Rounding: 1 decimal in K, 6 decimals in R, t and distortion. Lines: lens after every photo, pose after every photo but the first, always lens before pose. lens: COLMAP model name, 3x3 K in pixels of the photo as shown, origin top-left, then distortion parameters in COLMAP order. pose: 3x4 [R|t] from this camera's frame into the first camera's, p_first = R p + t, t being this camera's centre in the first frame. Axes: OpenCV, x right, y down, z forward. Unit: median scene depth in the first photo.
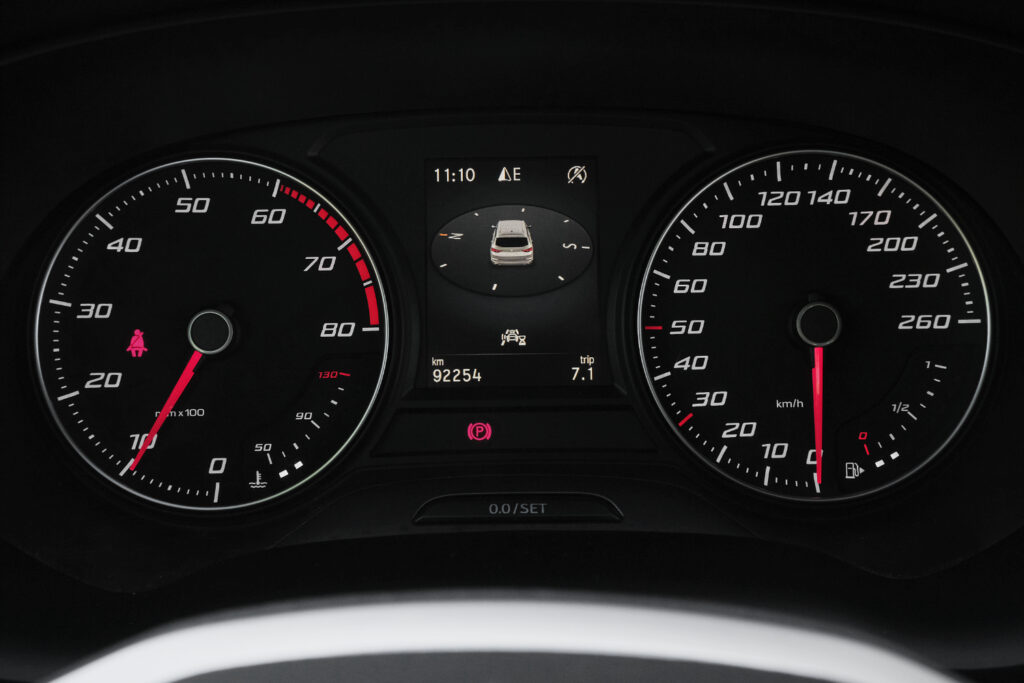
lens RADIAL K [[1177.3, 0, 512.0], [0, 1177.3, 341.5], [0, 0, 1]] dist [-0.003477, 0.012942]
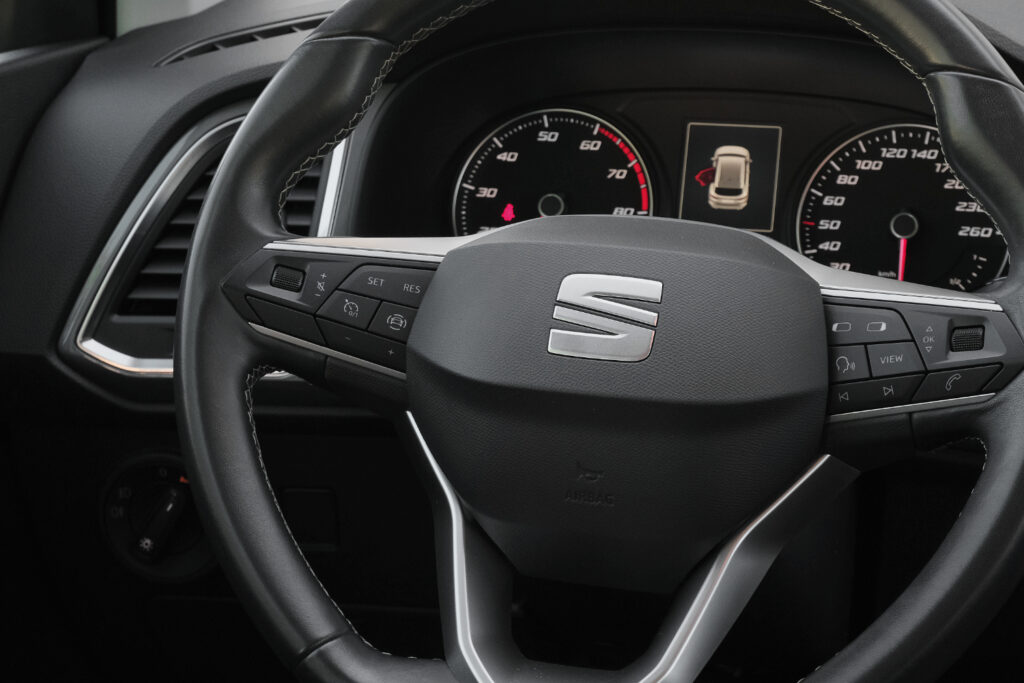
lens RADIAL K [[2023.8, 0, 512.0], [0, 2023.8, 341.5], [0, 0, 1]] dist [-0.131547, 0.174464]
pose [[0.966035, 0.079269, -0.245952, 0.428180], [-0.107279, 0.988917, -0.102642, 0.489863], [0.235090, 0.125541, 0.963832, -1.822328]]
